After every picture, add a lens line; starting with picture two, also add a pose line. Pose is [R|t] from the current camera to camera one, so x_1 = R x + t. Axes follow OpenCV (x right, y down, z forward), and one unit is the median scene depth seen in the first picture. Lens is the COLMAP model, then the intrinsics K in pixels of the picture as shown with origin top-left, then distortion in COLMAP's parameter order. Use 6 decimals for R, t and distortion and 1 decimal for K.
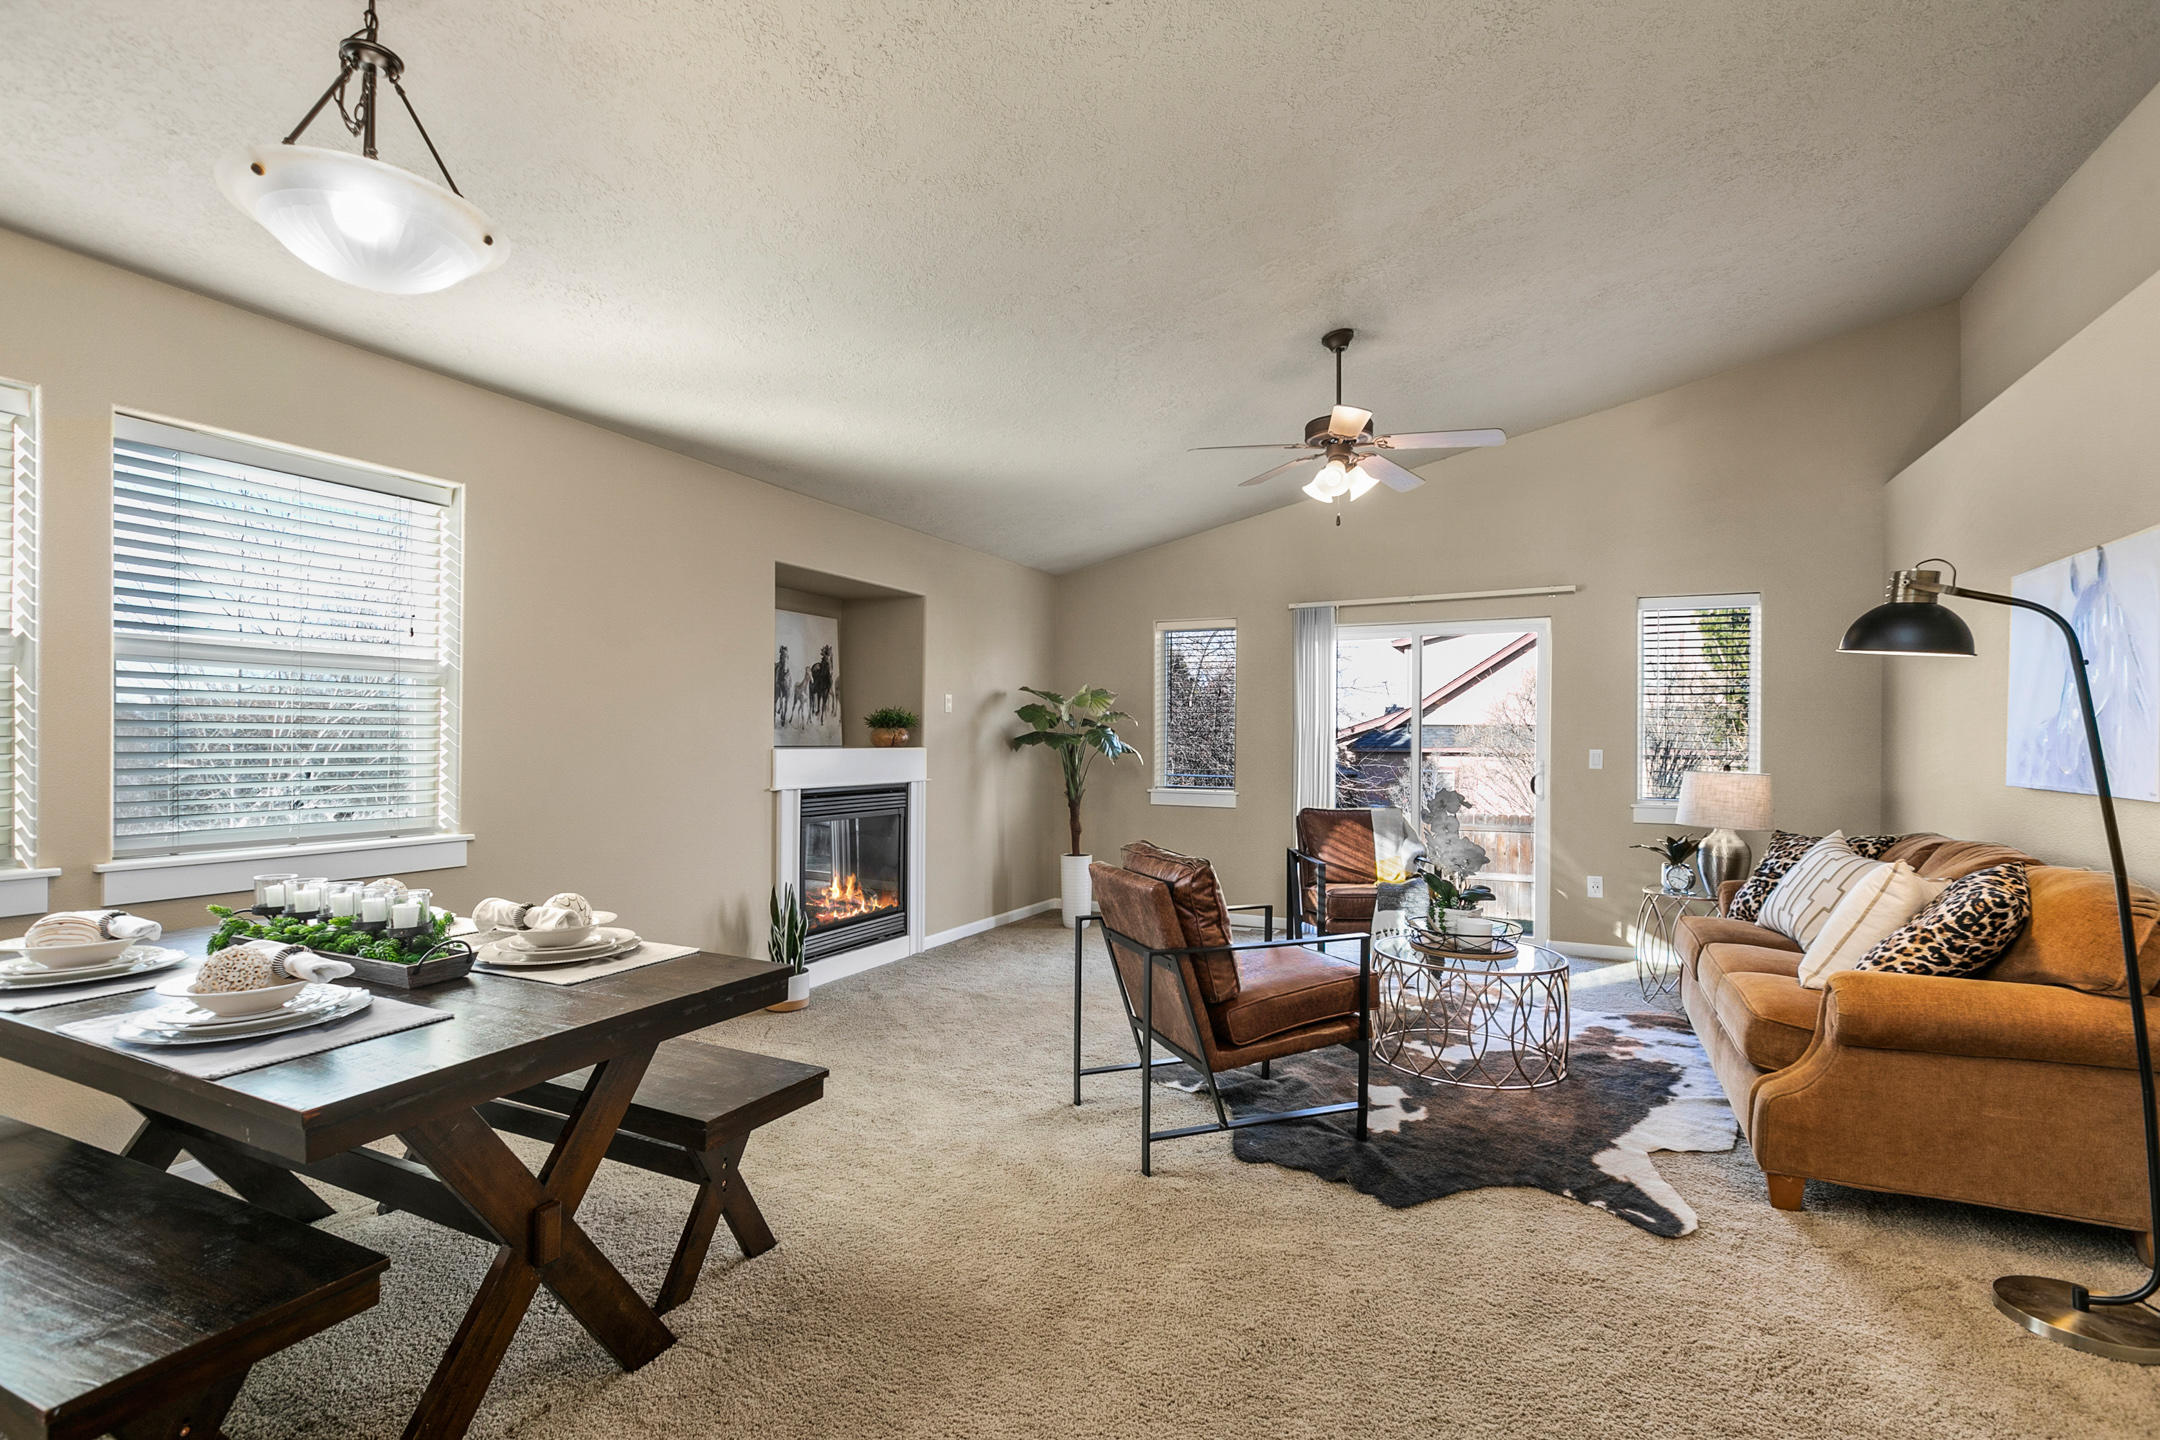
lens RADIAL K [[983.8, 0, 1082.4], [0, 983.8, 738.6], [0, 0, 1]] dist [0.003432, -0.000297]
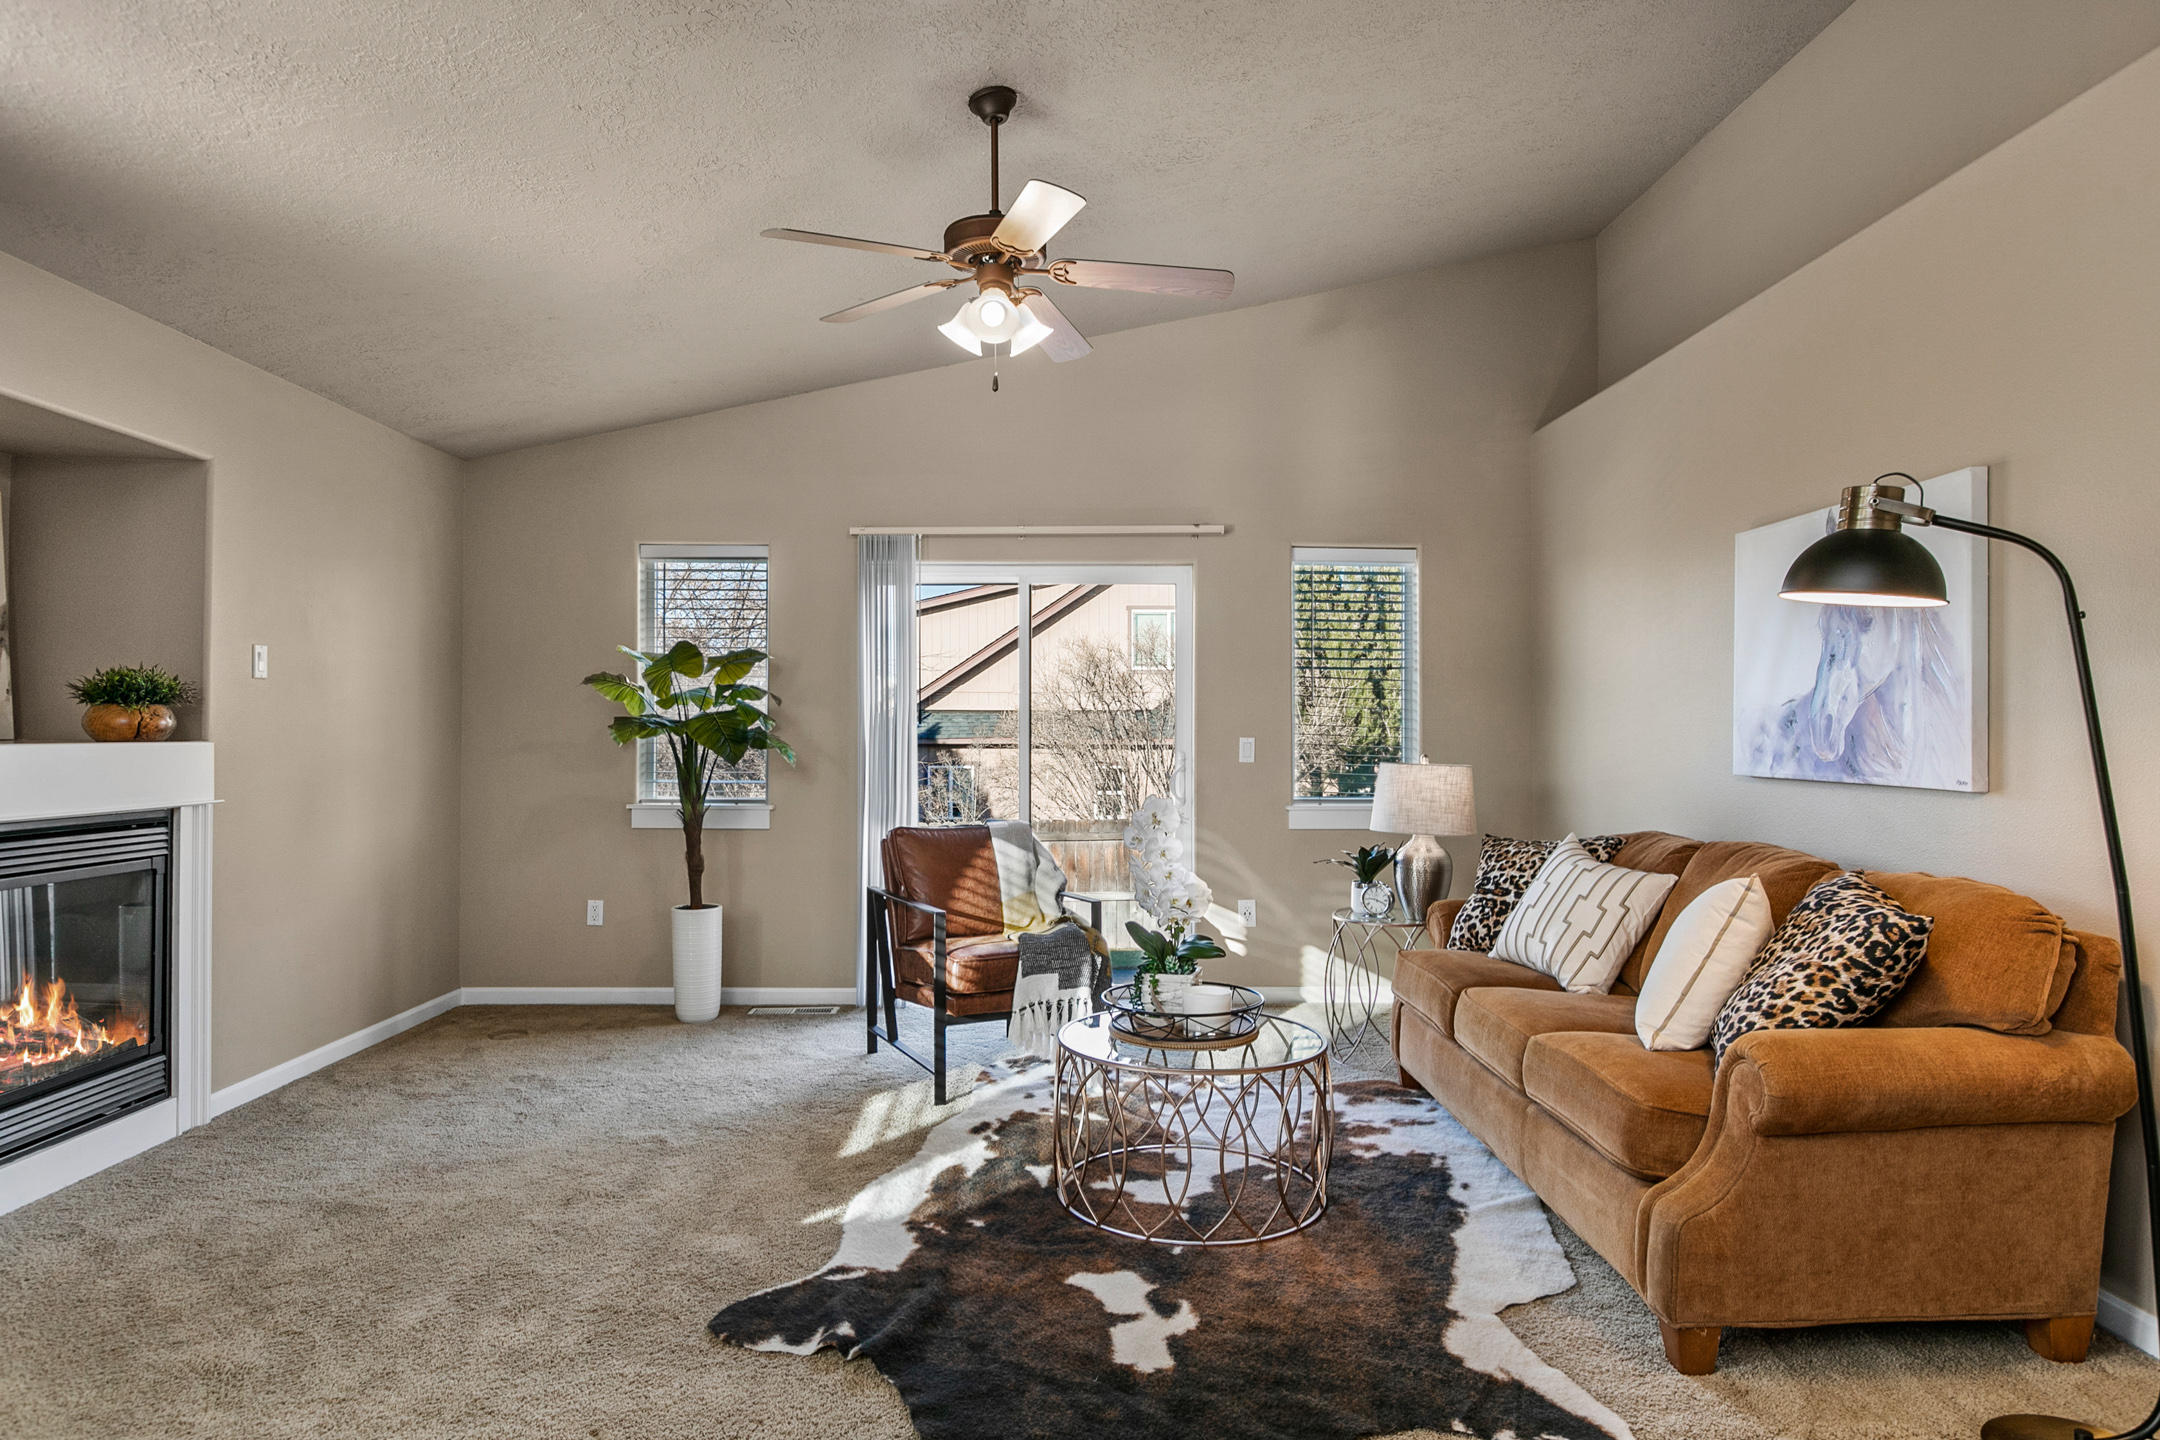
lens RADIAL K [[1232.3, 0, 1076.5], [0, 1232.3, 723.8], [0, 0, 1]] dist [-0.007099, 0.001712]
pose [[0.891524, -0.001308, 0.452972, -0.072626], [0.003250, 0.999989, -0.003509, 0.005349], [-0.452962, 0.004600, 0.891518, 0.321779]]
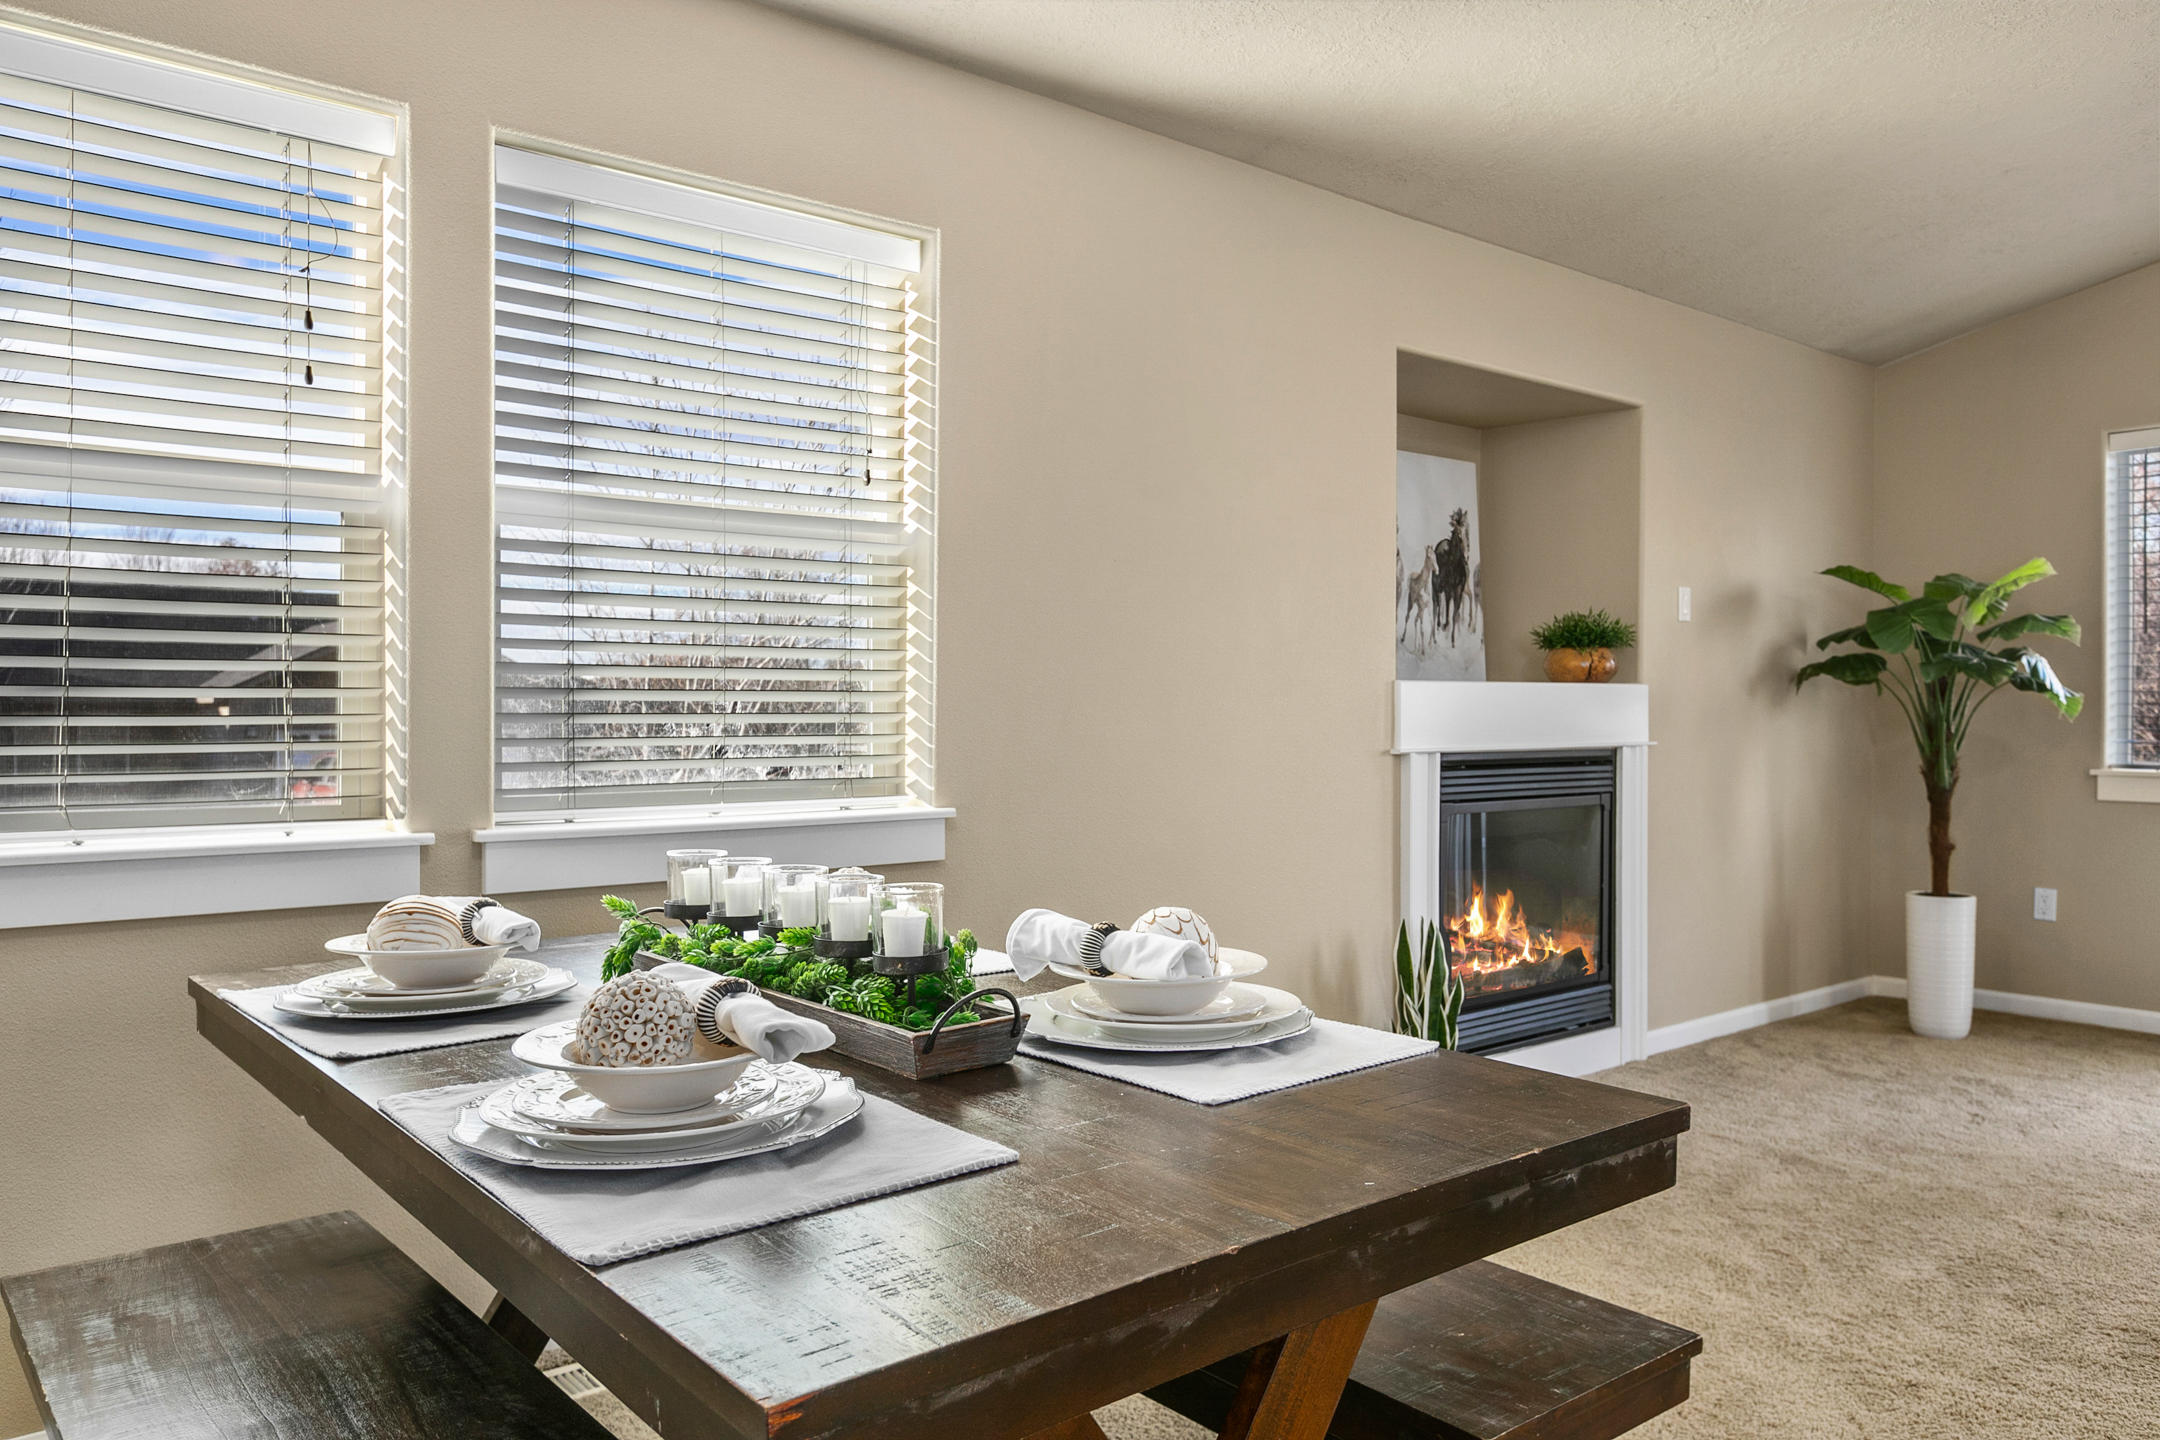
lens RADIAL K [[1515.5, 0, 1092.4], [0, 1515.5, 716.9], [0, 0, 1]] dist [-0.000298, -0.001888]
pose [[0.910916, -0.003223, -0.412580, -0.159636], [0.005355, 0.999978, 0.004012, 0.038160], [0.412558, -0.005863, 0.910913, 0.190922]]
